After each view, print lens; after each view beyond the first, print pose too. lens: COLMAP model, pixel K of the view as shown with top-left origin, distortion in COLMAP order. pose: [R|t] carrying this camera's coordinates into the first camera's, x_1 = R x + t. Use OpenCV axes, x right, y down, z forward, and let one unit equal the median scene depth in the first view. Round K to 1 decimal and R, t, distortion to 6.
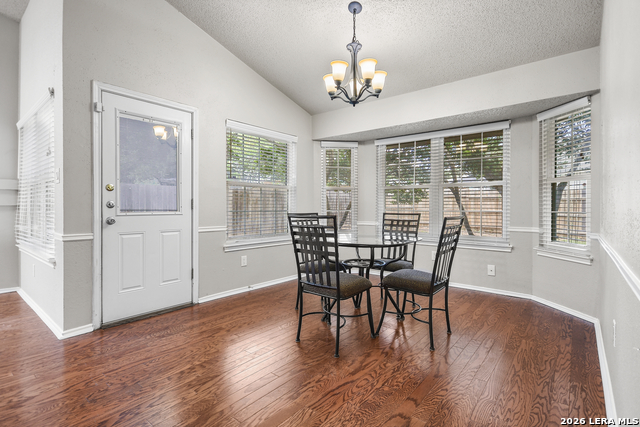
lens RADIAL K [[308.9, 0, 325.1], [0, 308.9, 207.8], [0, 0, 1]] dist [0.002116, -0.001145]
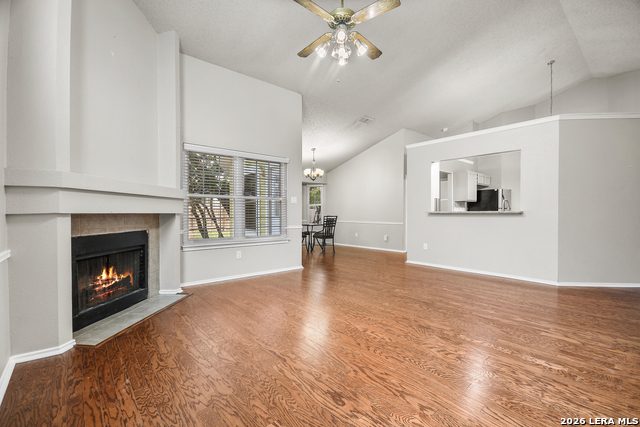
lens RADIAL K [[286.2, 0, 324.1], [0, 286.2, 213.4], [0, 0, 1]] dist [0.004719, -0.005781]
pose [[0.167775, -0.004080, 0.985817, -2.631946], [0.003901, 0.999986, 0.003475, -0.011327], [-0.985818, 0.003263, 0.167789, 0.393566]]
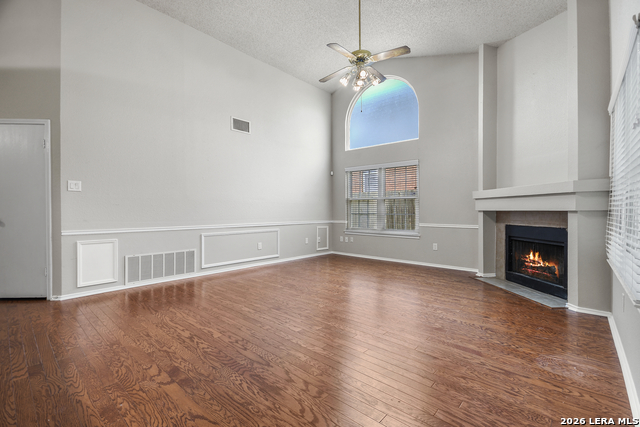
lens RADIAL K [[286.2, 0, 322.9], [0, 286.2, 213.0], [0, 0, 1]] dist [0.004719, -0.005781]
pose [[-0.040815, 0.006176, -0.999148, -0.304960], [-0.003462, 0.999974, 0.006322, -0.004071], [0.999161, 0.003717, -0.040793, 0.391696]]
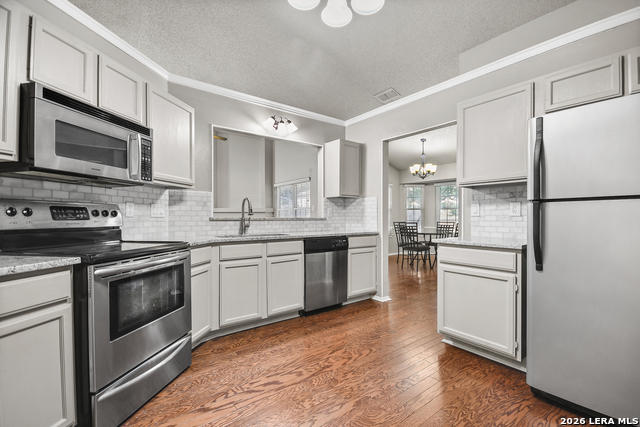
lens RADIAL K [[286.2, 0, 323.4], [0, 286.2, 218.4], [0, 0, 1]] dist [0.004719, -0.005781]
pose [[0.973479, -0.003266, -0.228754, -0.159158], [0.003502, 0.999994, 0.000627, -0.015369], [0.228750, -0.001411, 0.973484, -1.410769]]
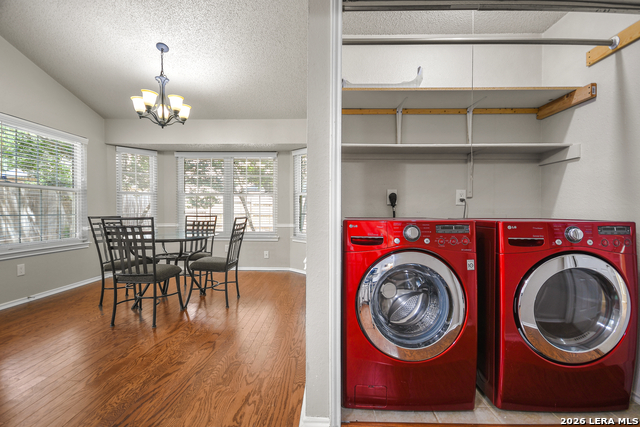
lens RADIAL K [[286.2, 0, 320.3], [0, 286.2, 214.5], [0, 0, 1]] dist [0.004719, -0.005781]
pose [[0.788571, -0.008091, 0.614890, -0.110399], [0.002321, 0.999945, 0.010181, 0.002573], [-0.614939, -0.006601, 0.788547, -0.273110]]
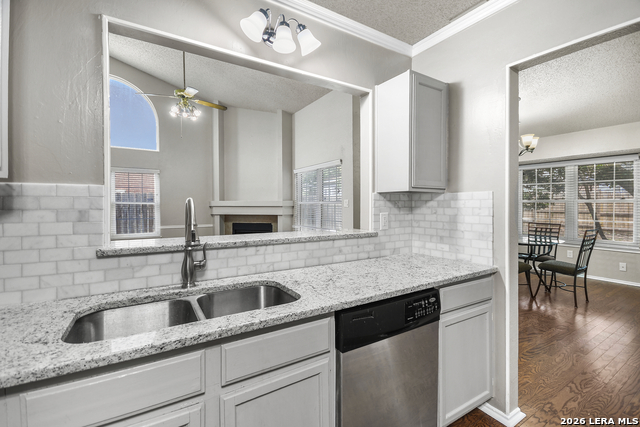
lens RADIAL K [[286.2, 0, 322.5], [0, 286.2, 207.6], [0, 0, 1]] dist [0.004719, -0.005781]
pose [[0.945339, 0.000061, -0.326088, -0.367010], [0.002732, 0.999963, 0.008109, -0.085226], [0.326076, -0.008557, 0.945305, -0.750342]]
